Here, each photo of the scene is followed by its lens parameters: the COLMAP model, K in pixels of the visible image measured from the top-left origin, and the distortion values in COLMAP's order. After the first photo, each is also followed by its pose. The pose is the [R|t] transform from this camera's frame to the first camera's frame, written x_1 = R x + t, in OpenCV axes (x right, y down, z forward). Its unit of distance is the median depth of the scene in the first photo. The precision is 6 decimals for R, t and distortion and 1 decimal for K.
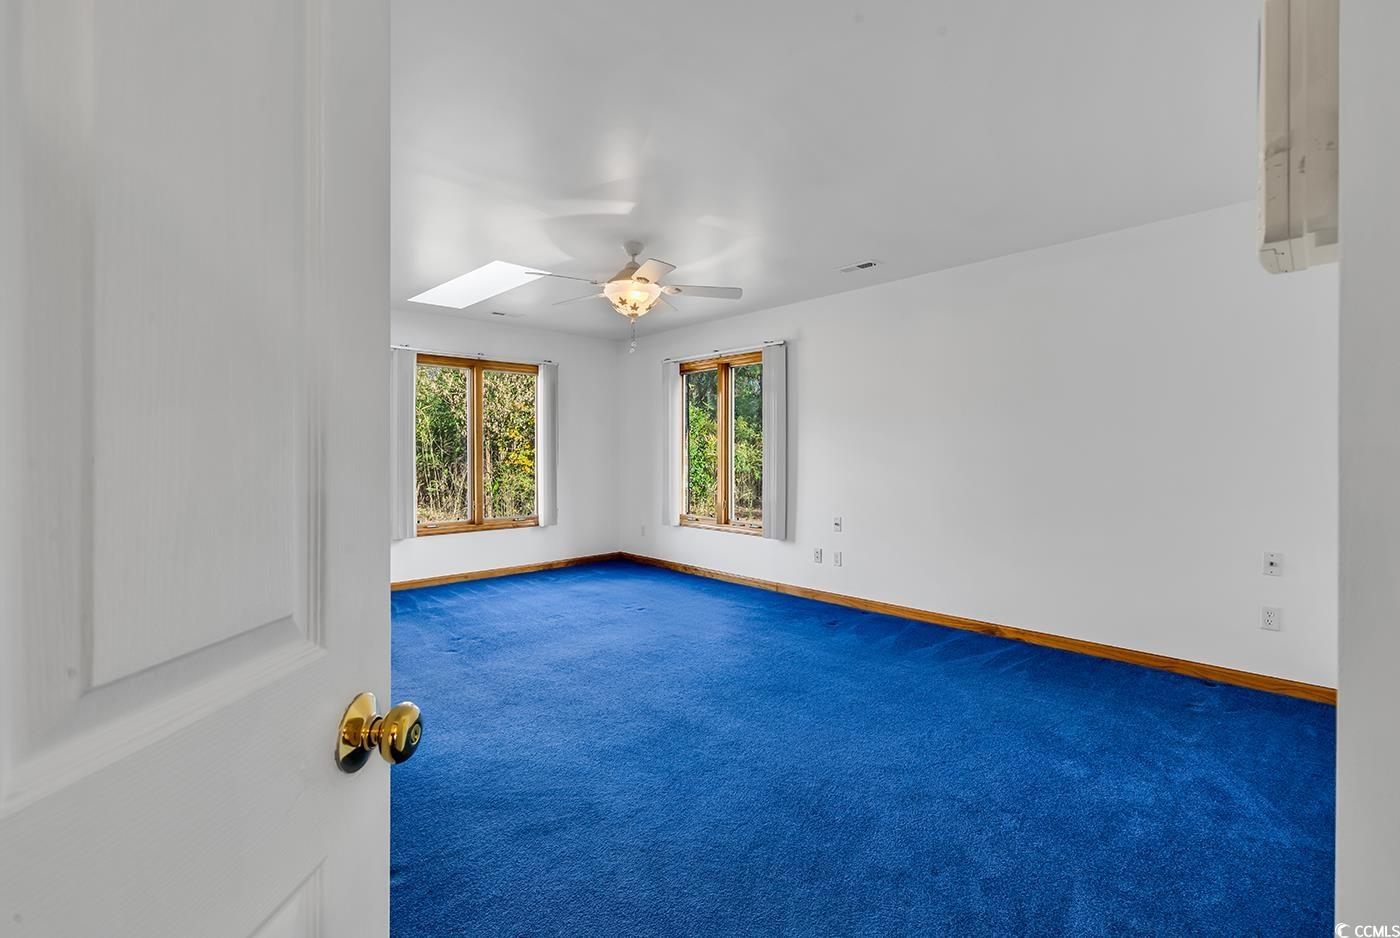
lens RADIAL K [[623.0, 0, 702.0], [0, 623.0, 454.9], [0, 0, 1]] dist [0.001930, -0.000007]
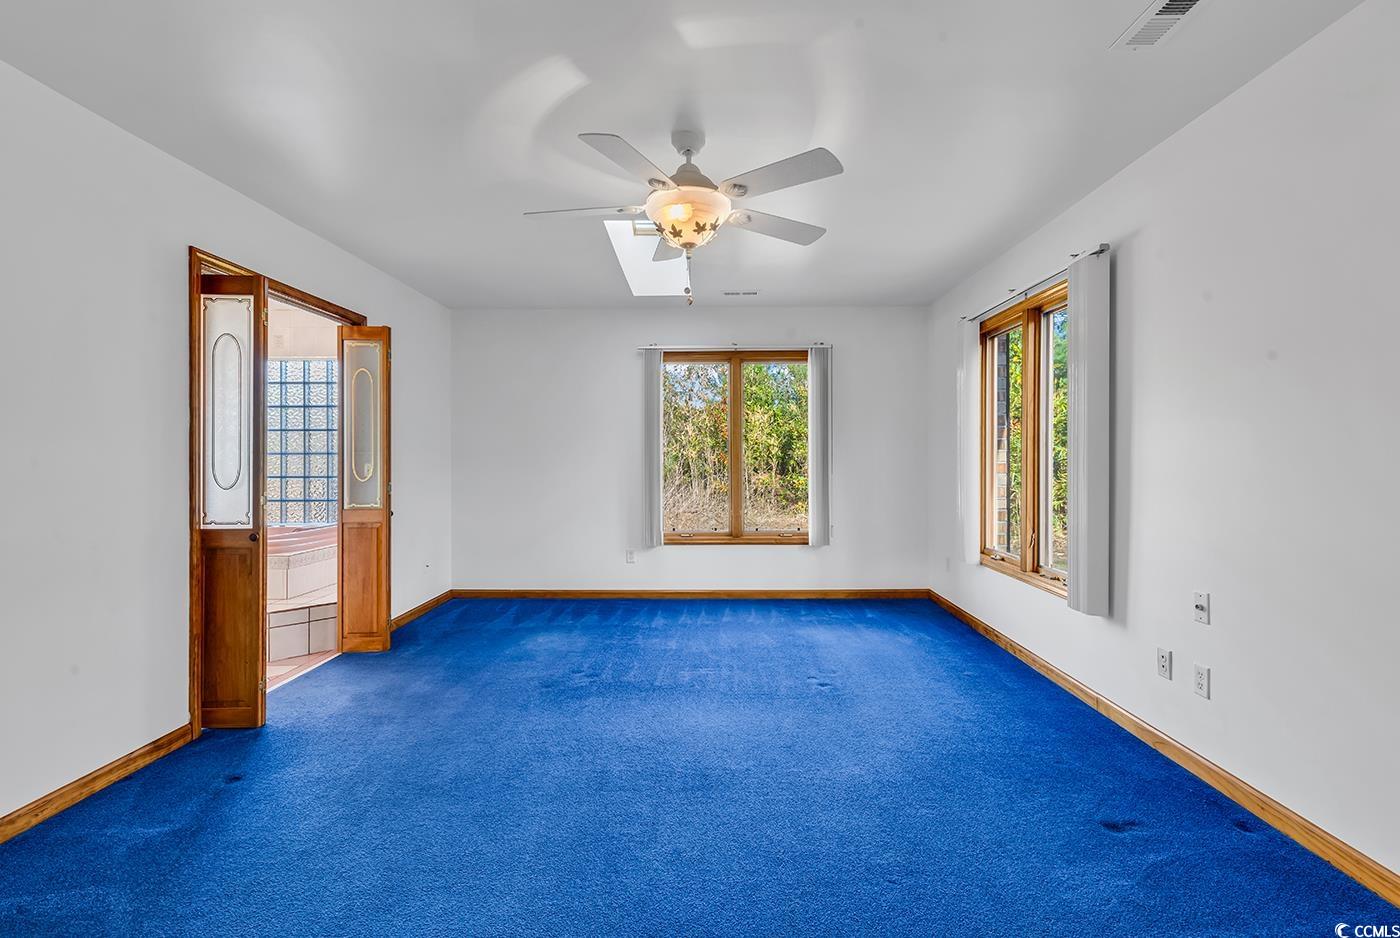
lens RADIAL K [[623.0, 0, 702.0], [0, 623.0, 454.9], [0, 0, 1]] dist [0.001930, -0.000007]
pose [[0.725057, -0.003022, -0.688682, 0.220544], [-0.001470, 0.999981, -0.005936, 0.000412], [0.688687, 0.005316, 0.725039, 0.329851]]
